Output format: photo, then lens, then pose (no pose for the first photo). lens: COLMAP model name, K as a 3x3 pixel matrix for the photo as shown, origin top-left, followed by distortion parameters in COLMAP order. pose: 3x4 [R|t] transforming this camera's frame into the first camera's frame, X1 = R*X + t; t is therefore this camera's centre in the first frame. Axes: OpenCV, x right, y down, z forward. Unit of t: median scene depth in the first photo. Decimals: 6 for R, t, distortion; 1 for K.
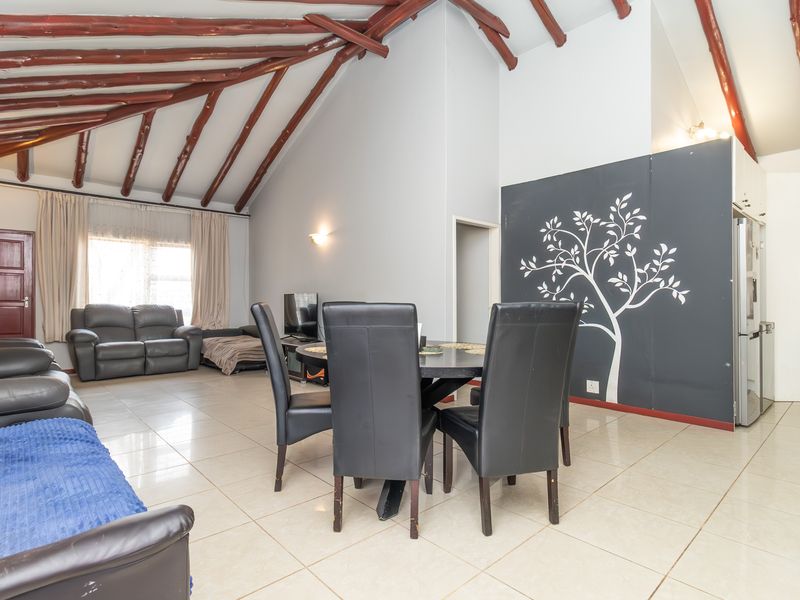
lens RADIAL K [[418.3, 0, 400.0], [0, 418.3, 300.0], [0, 0, 1]] dist [0.013499, -0.001365]
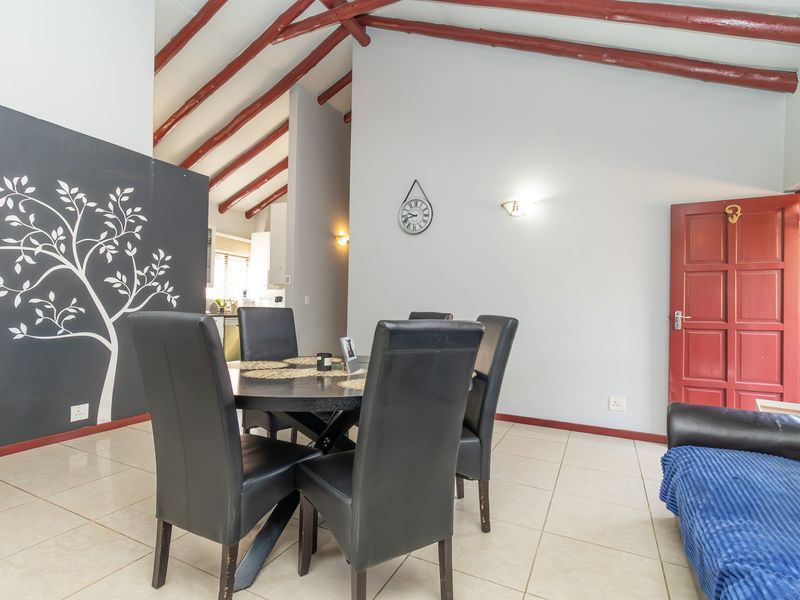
lens RADIAL K [[418.3, 0, 400.0], [0, 418.3, 300.0], [0, 0, 1]] dist [0.013499, -0.001365]
pose [[-0.356226, 0.007903, 0.934366, -0.511539], [-0.020698, 0.999652, -0.016346, -0.004098], [-0.934170, -0.025162, -0.355939, 0.749649]]
